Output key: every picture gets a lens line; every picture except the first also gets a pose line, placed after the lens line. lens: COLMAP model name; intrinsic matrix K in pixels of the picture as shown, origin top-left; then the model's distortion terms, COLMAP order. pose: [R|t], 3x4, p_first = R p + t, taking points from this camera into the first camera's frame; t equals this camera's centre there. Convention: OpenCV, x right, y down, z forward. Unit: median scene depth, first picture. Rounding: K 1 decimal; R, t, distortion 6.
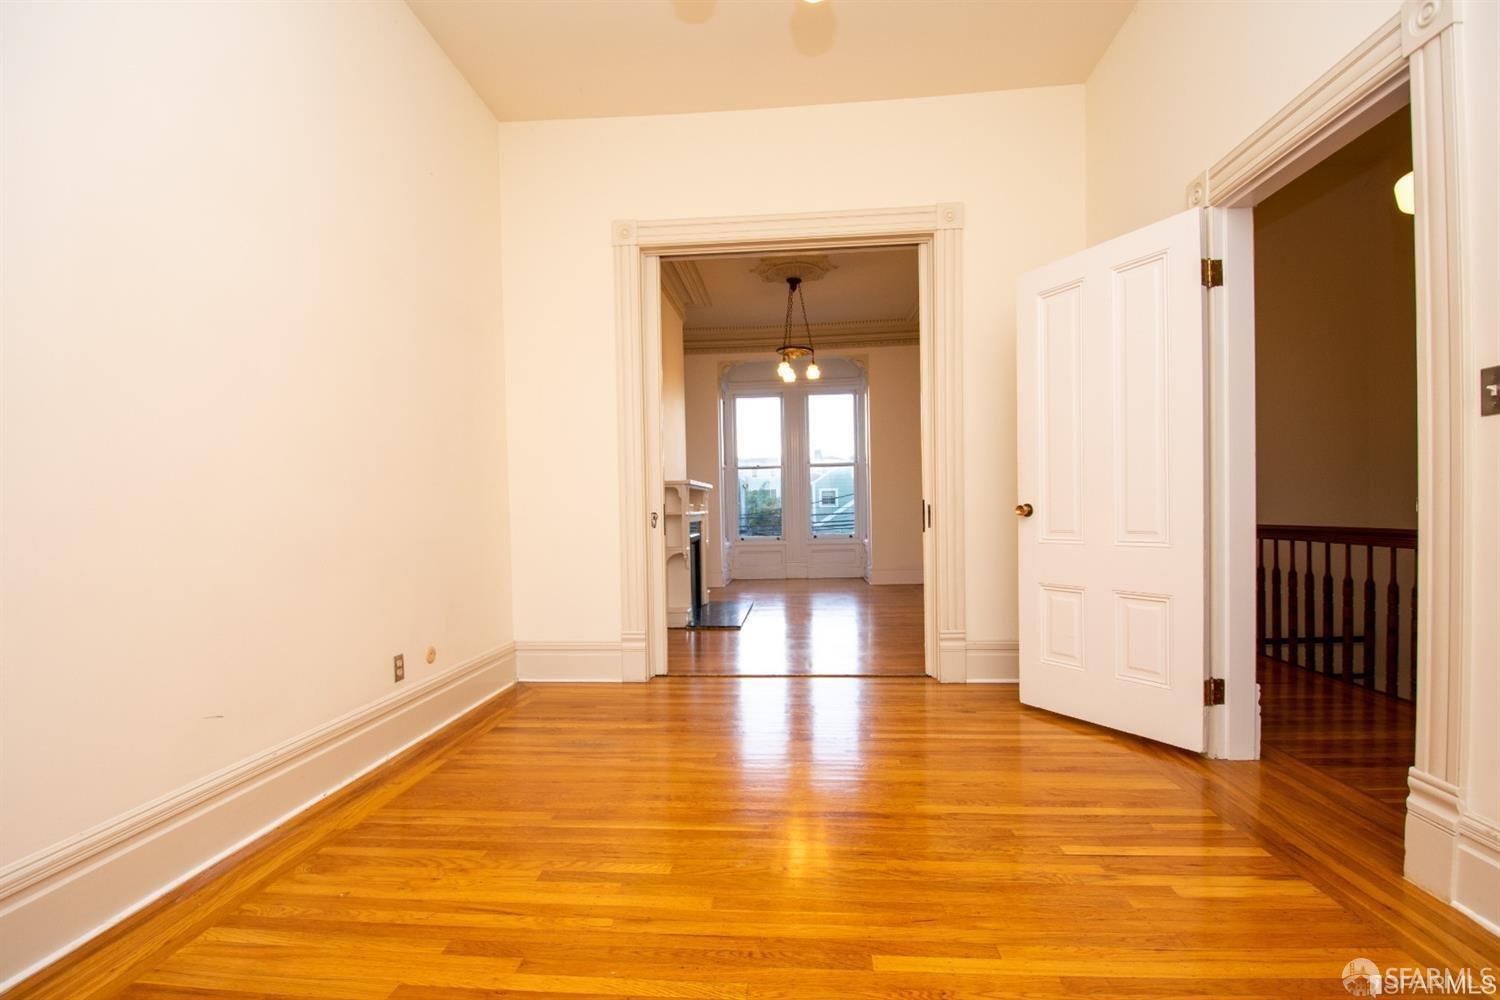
lens RADIAL K [[683.0, 0, 744.2], [0, 683.0, 527.3], [0, 0, 1]] dist [-0.000885, -0.000198]
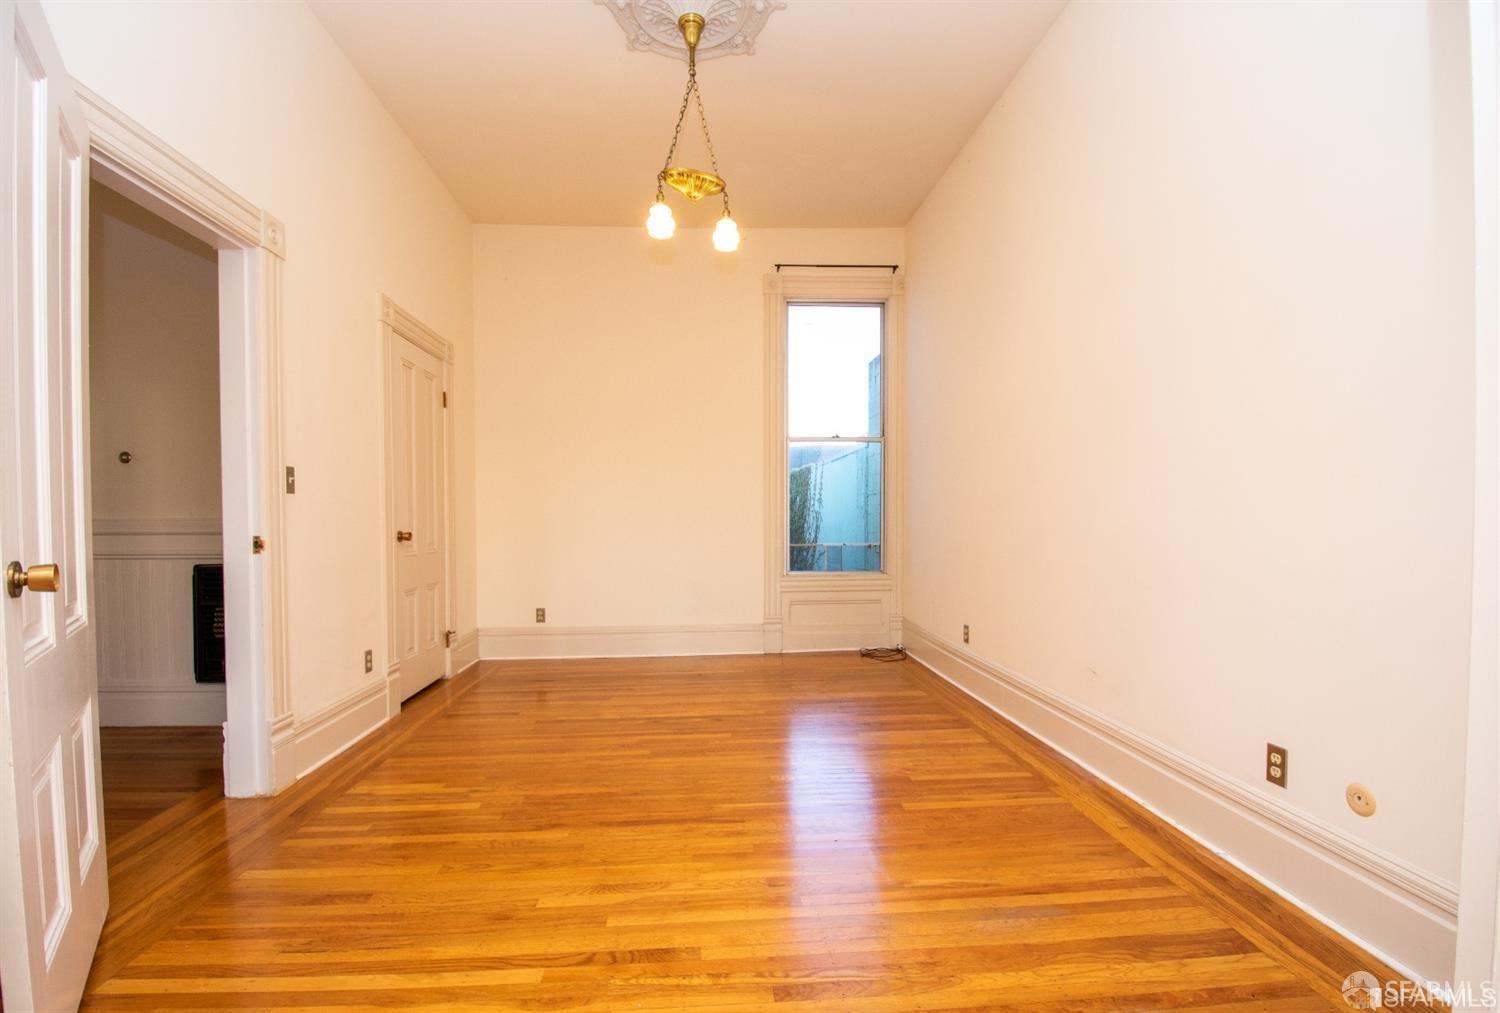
lens RADIAL K [[681.5, 0, 750.0], [0, 681.5, 506.5], [0, 0, 1]] dist [-0.000940, -0.000123]
pose [[-0.985655, 0.022759, -0.167232, 0.114872], [0.020819, 0.999694, 0.013346, -0.071323], [0.167485, 0.009673, -0.985827, 1.651810]]
